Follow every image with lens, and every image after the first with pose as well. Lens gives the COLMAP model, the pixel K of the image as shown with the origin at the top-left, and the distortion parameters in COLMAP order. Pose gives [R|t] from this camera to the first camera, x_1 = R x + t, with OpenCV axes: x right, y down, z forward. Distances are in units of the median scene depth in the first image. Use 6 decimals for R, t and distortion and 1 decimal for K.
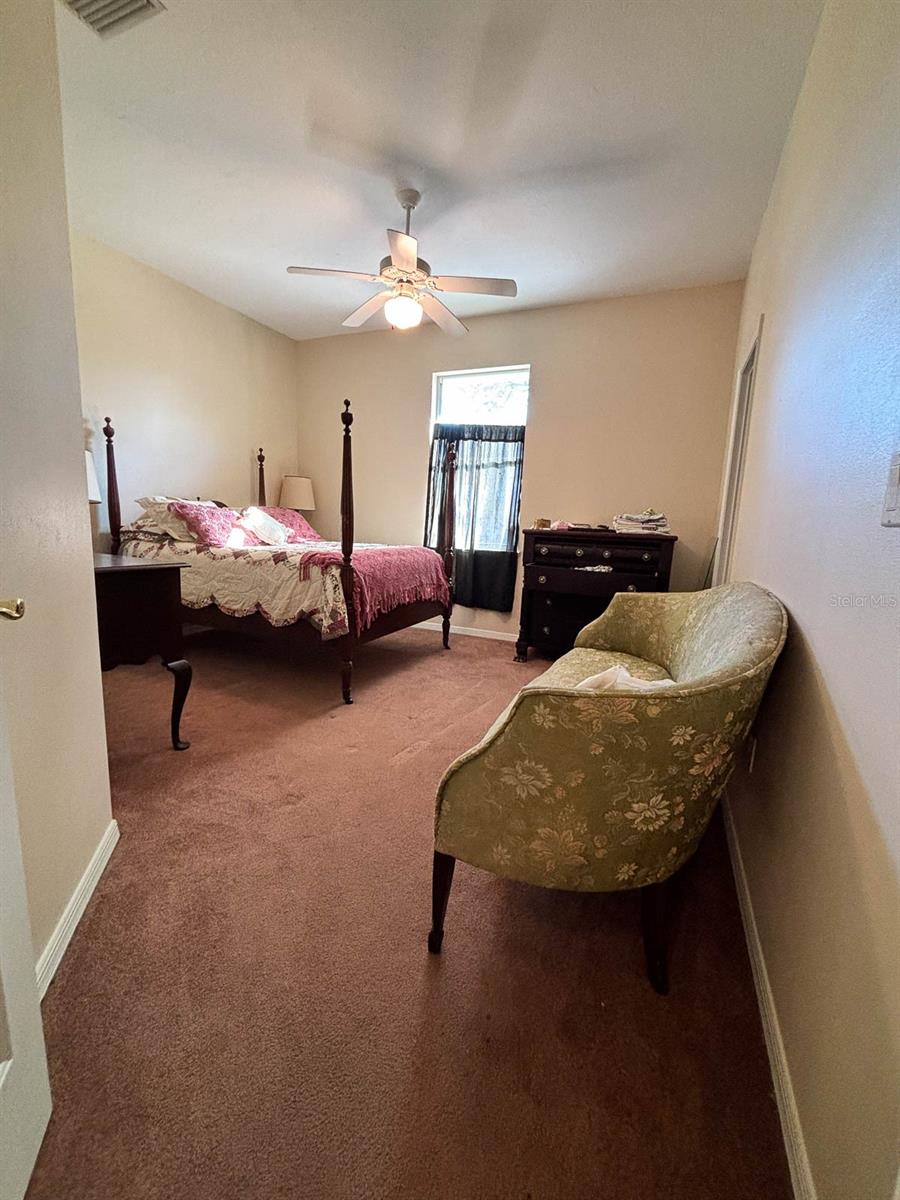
lens RADIAL K [[479.6, 0, 451.5], [0, 479.6, 602.0], [0, 0, 1]] dist [-0.000972, -0.000121]
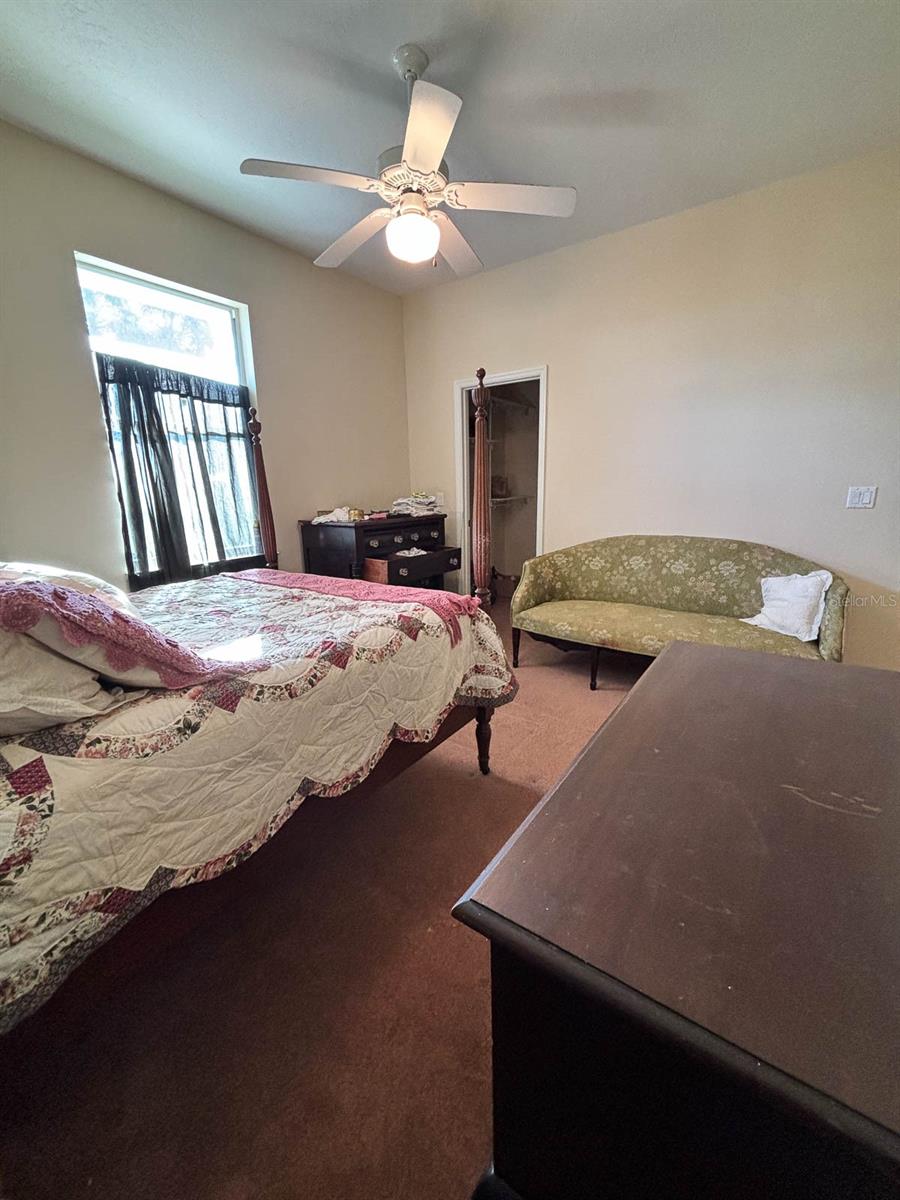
lens RADIAL K [[479.6, 0, 452.5], [0, 479.6, 601.3], [0, 0, 1]] dist [-0.000972, -0.000121]
pose [[0.169888, -0.277794, 0.945499, -0.744574], [0.183540, 0.951578, 0.246602, -0.213884], [-0.968221, 0.131642, 0.212648, 0.702604]]
